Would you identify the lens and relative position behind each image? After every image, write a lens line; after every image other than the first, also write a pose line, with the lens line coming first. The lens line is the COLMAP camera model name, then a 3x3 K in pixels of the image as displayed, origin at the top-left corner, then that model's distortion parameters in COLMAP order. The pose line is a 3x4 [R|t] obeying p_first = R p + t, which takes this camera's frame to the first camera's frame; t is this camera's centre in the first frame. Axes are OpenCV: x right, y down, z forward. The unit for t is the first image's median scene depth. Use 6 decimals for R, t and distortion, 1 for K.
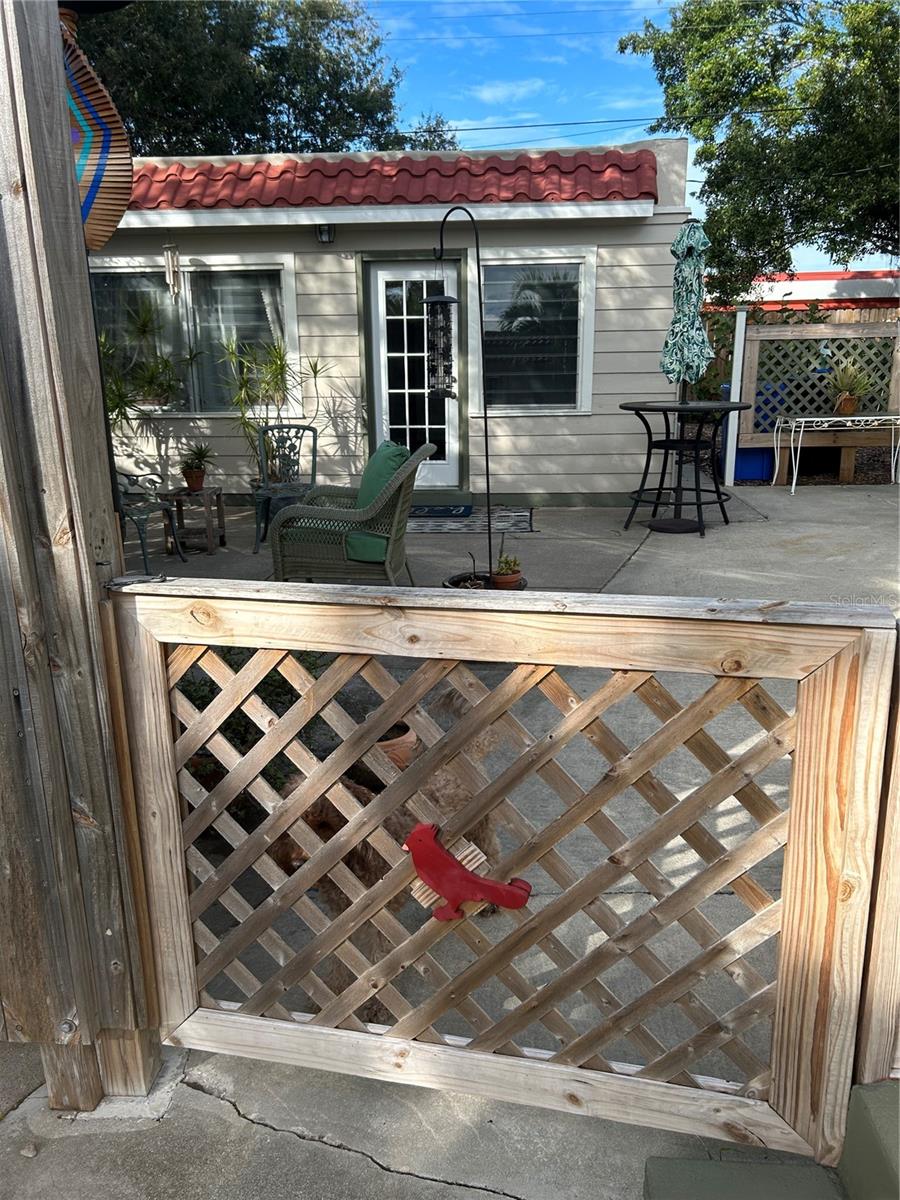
lens RADIAL K [[892.2, 0, 447.6], [0, 892.2, 624.6], [0, 0, 1]] dist [0.007855, -0.010497]
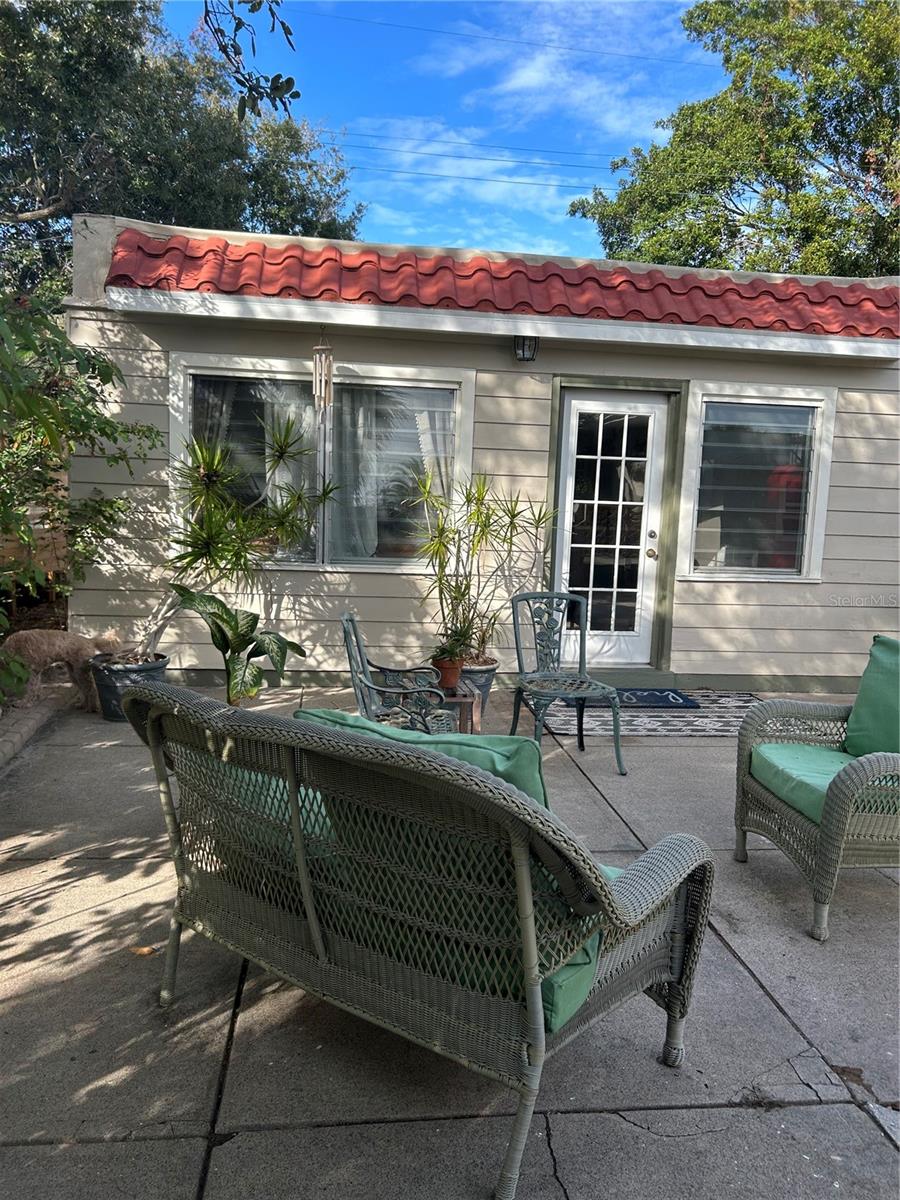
lens RADIAL K [[905.1, 0, 450.0], [0, 905.1, 600.0], [0, 0, 1]] dist [0.037206, -0.005580]
pose [[0.977649, 0.025231, 0.208726, -0.343788], [0.012254, 0.984248, -0.176371, -0.075444], [-0.209888, 0.174986, 0.961939, 0.266567]]
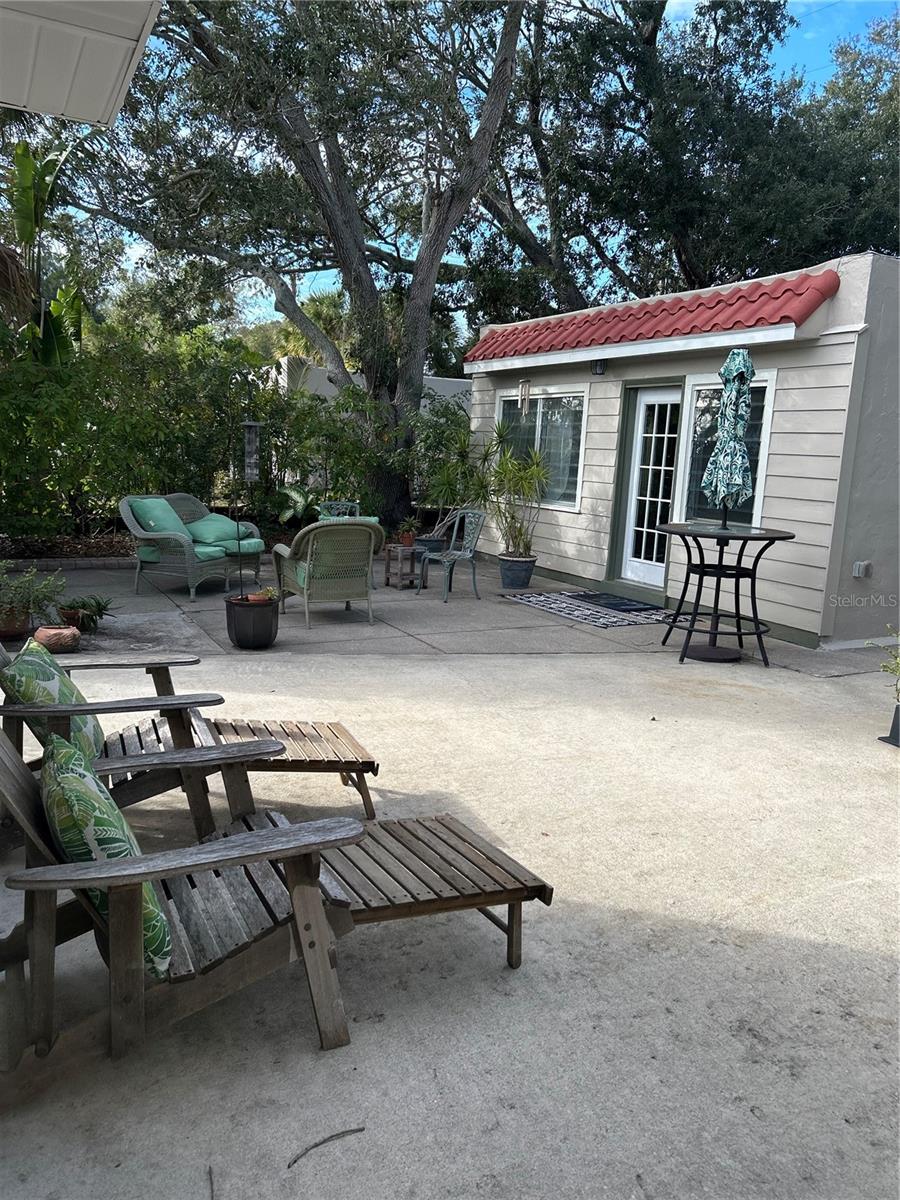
lens RADIAL K [[905.1, 0, 450.0], [0, 905.1, 600.0], [0, 0, 1]] dist [0.037206, -0.005580]
pose [[0.534767, 0.172481, -0.827209, 0.784424], [-0.275097, 0.961151, 0.022566, -0.100546], [0.798965, 0.215495, 0.561441, 0.201816]]
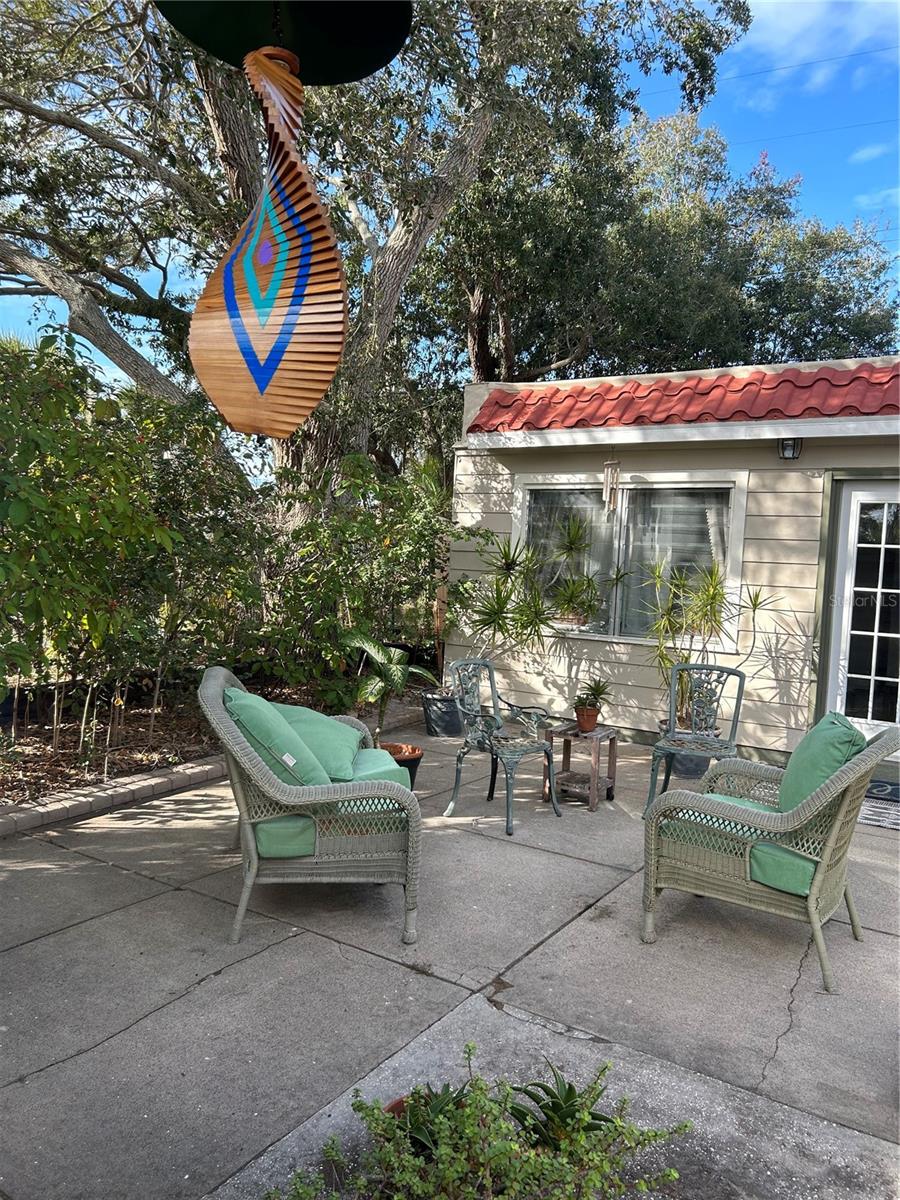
lens RADIAL K [[892.2, 0, 447.6], [0, 892.2, 624.6], [0, 0, 1]] dist [0.007855, -0.010497]
pose [[0.876357, 0.084771, -0.474143, -0.004171], [-0.189941, 0.965441, -0.178457, -0.057529], [0.442629, 0.246451, 0.862172, 0.151430]]
